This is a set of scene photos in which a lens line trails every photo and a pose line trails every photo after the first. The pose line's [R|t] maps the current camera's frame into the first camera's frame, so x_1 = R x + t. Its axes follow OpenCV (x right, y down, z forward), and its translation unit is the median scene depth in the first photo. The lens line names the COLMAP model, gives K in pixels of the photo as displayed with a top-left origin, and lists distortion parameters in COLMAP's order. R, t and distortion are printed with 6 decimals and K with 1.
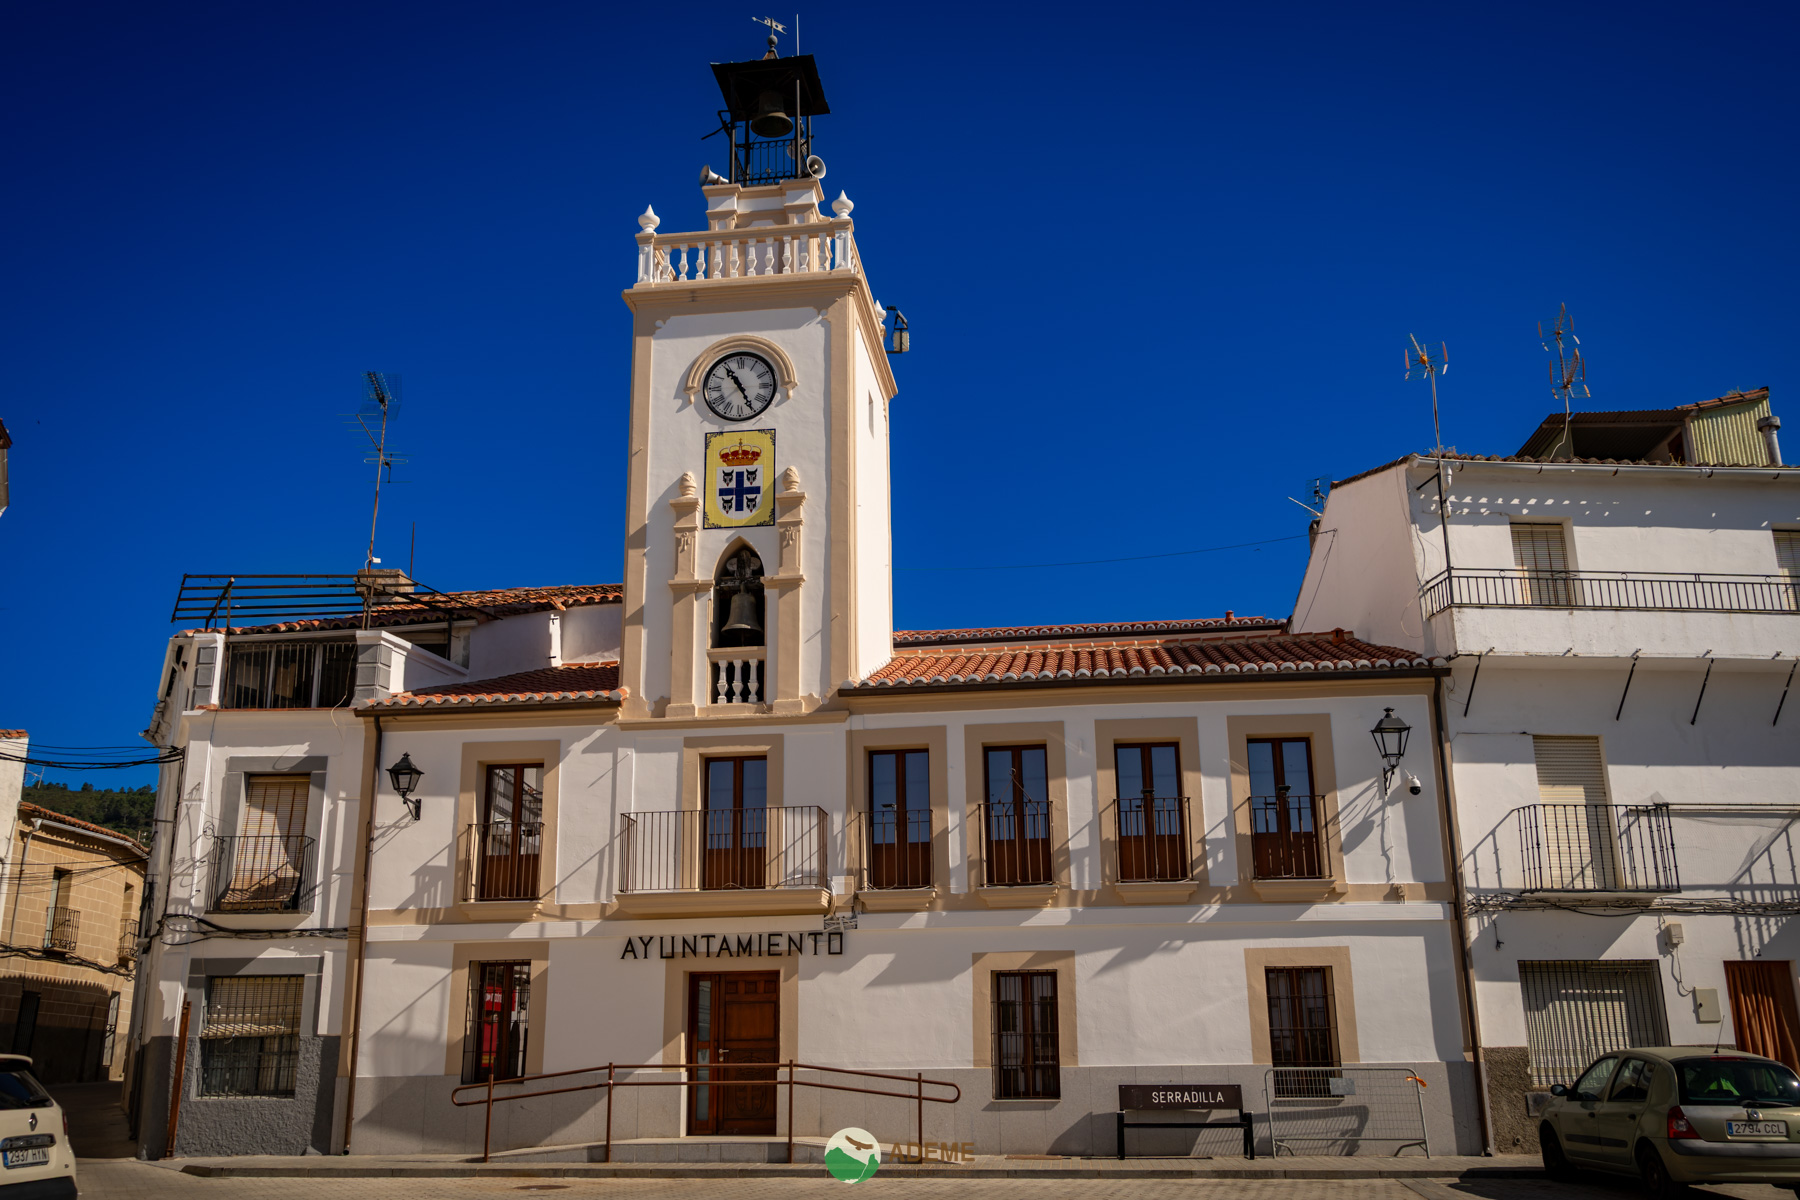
lens RADIAL K [[1655.8, 0, 896.2], [0, 1655.8, 600.1], [0, 0, 1]] dist [0.001148, 0.000000]
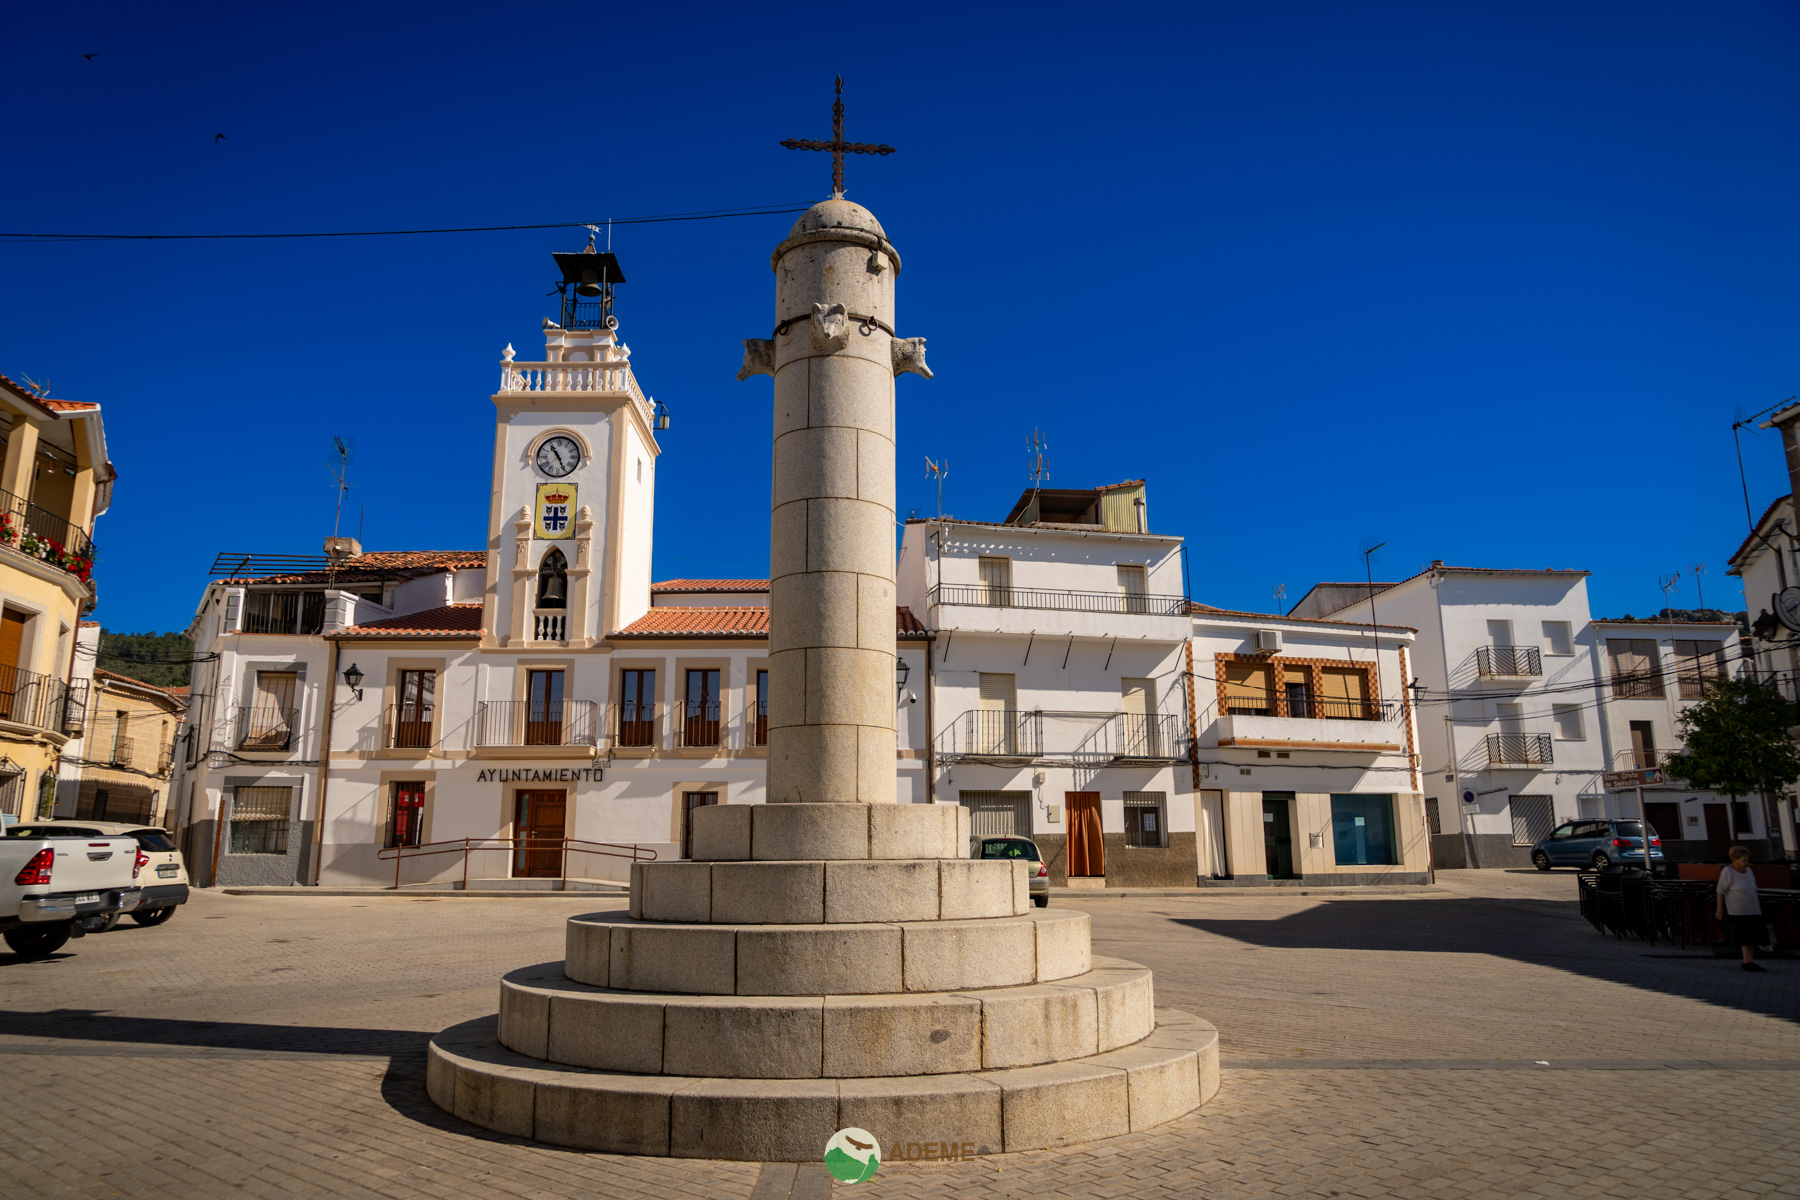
lens RADIAL K [[1182.7, 0, 901.5], [0, 1182.7, 602.7], [0, 0, 1]] dist [-0.032548, 0.003106]
pose [[0.988536, 0.036815, 0.146430, 0.092590], [-0.046889, 0.996720, 0.065956, -0.080556], [-0.143522, -0.072065, 0.987020, -0.306102]]
